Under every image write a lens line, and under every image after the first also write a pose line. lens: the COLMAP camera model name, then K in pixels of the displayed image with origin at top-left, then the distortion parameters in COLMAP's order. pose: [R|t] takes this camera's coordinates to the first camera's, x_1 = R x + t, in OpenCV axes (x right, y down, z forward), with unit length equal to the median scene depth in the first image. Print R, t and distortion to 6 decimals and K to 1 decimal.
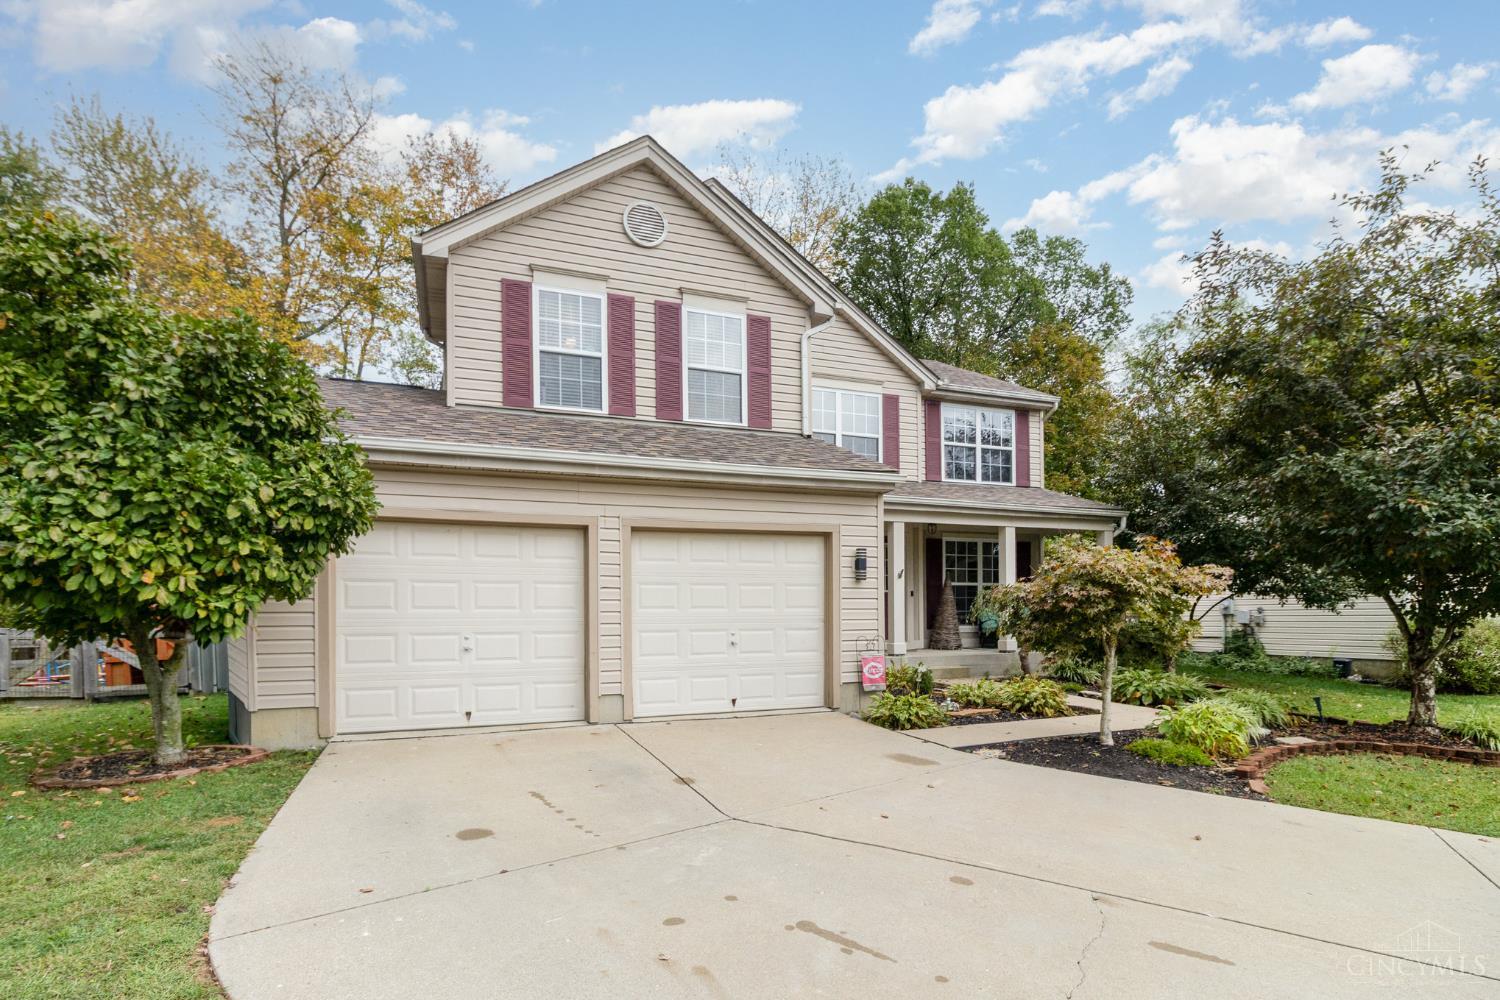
lens RADIAL K [[703.1, 0, 750.0], [0, 703.1, 499.2], [0, 0, 1]] dist [0.002039, 0.001430]
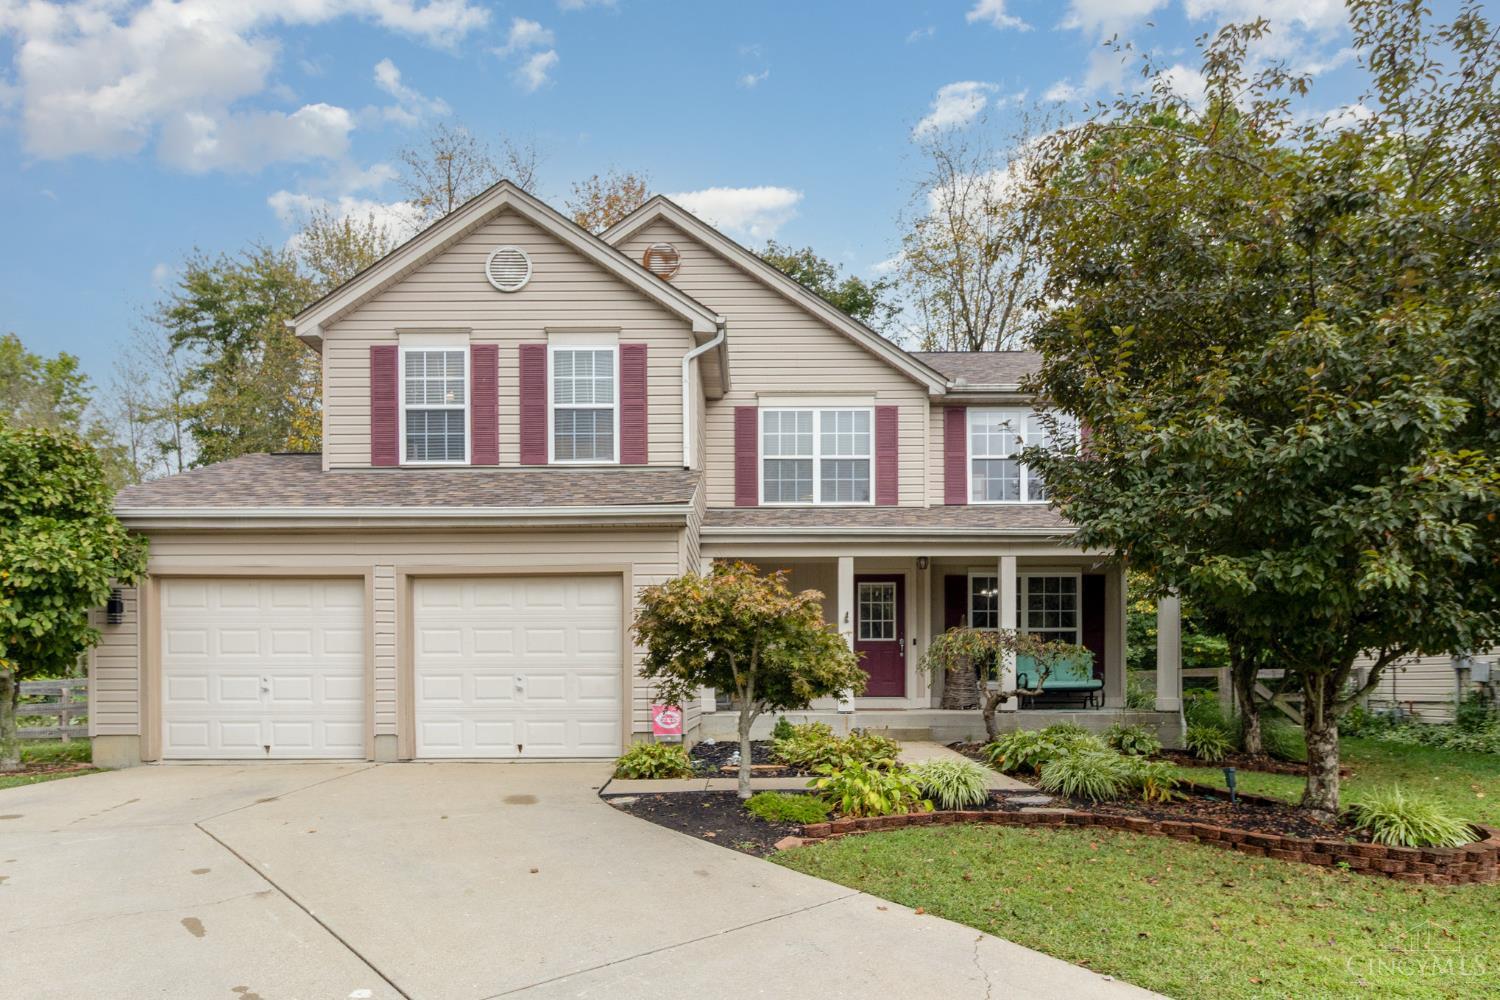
lens RADIAL K [[830.2, 0, 752.1], [0, 830.2, 543.3], [0, 0, 1]] dist [0.003523, 0.001411]
pose [[0.938248, -0.054033, -0.341717, 0.581172], [0.053507, 0.998507, -0.010972, 0.026872], [0.341800, -0.007989, 0.939739, 0.016427]]
